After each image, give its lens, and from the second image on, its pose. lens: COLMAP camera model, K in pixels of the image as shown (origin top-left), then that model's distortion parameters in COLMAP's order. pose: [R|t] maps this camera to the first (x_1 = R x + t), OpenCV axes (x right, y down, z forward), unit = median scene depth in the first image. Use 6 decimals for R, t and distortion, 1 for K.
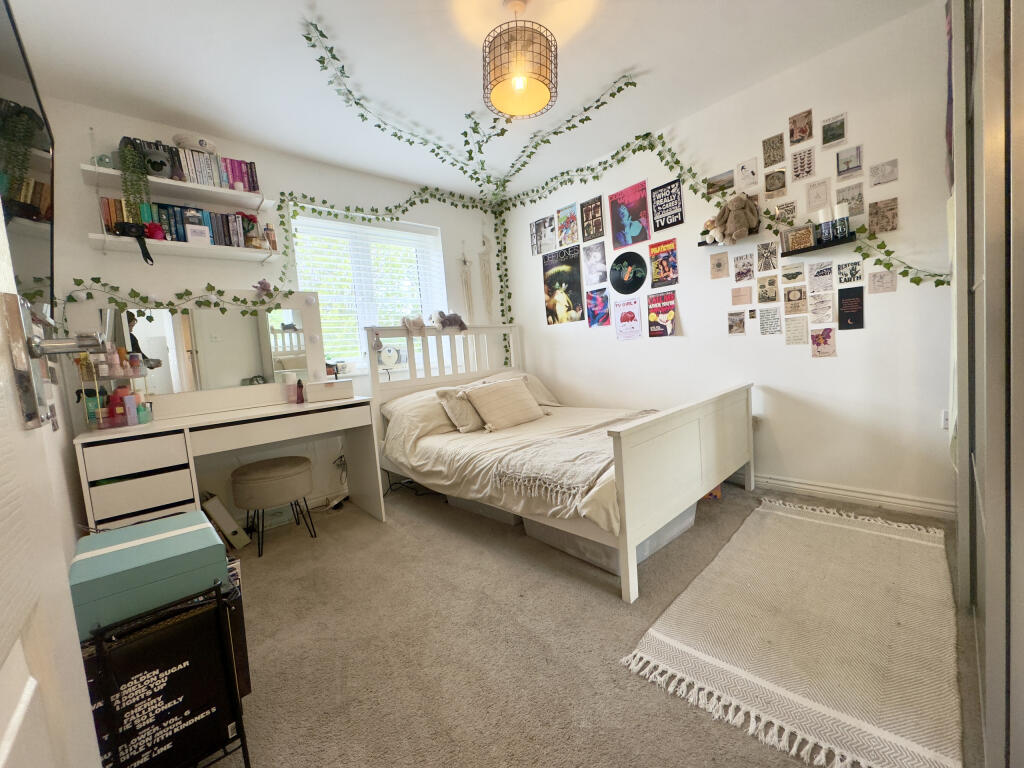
lens RADIAL K [[410.7, 0, 512.0], [0, 410.7, 384.0], [0, 0, 1]] dist [-0.002242, -0.000432]
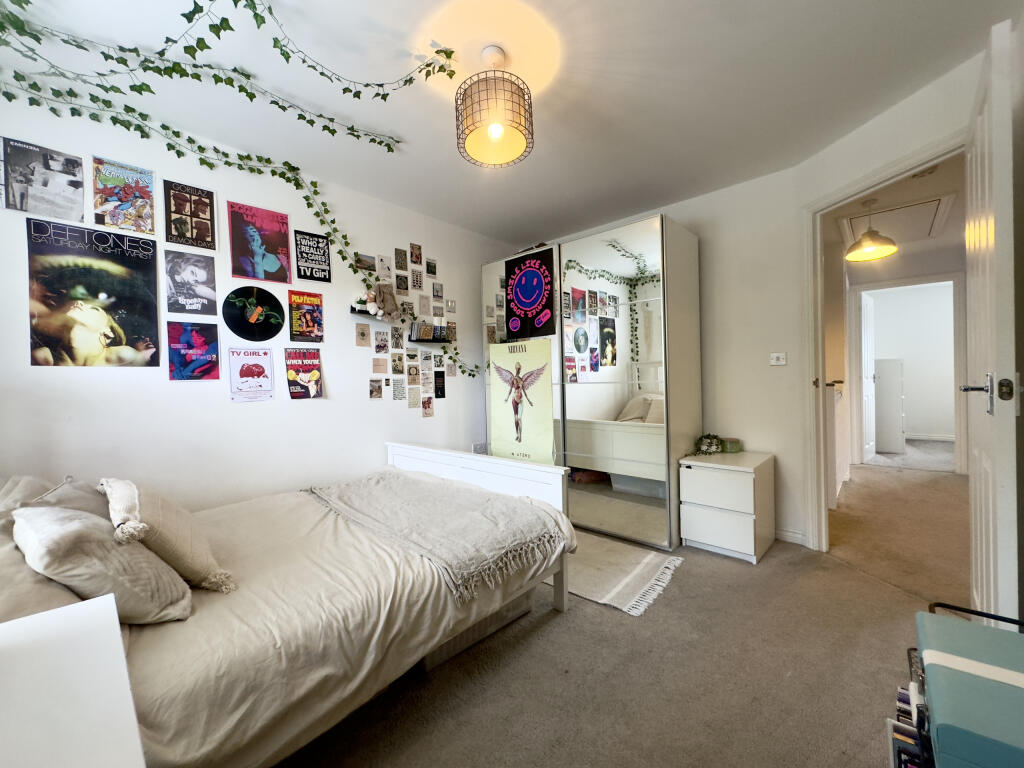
lens RADIAL K [[410.7, 0, 512.0], [0, 410.7, 384.0], [0, 0, 1]] dist [-0.002242, -0.000432]
pose [[-0.083098, 0.072427, 0.993906, -0.543800], [0.109107, 0.992021, -0.063167, -0.046089], [-0.990551, 0.103193, -0.090337, 0.666502]]
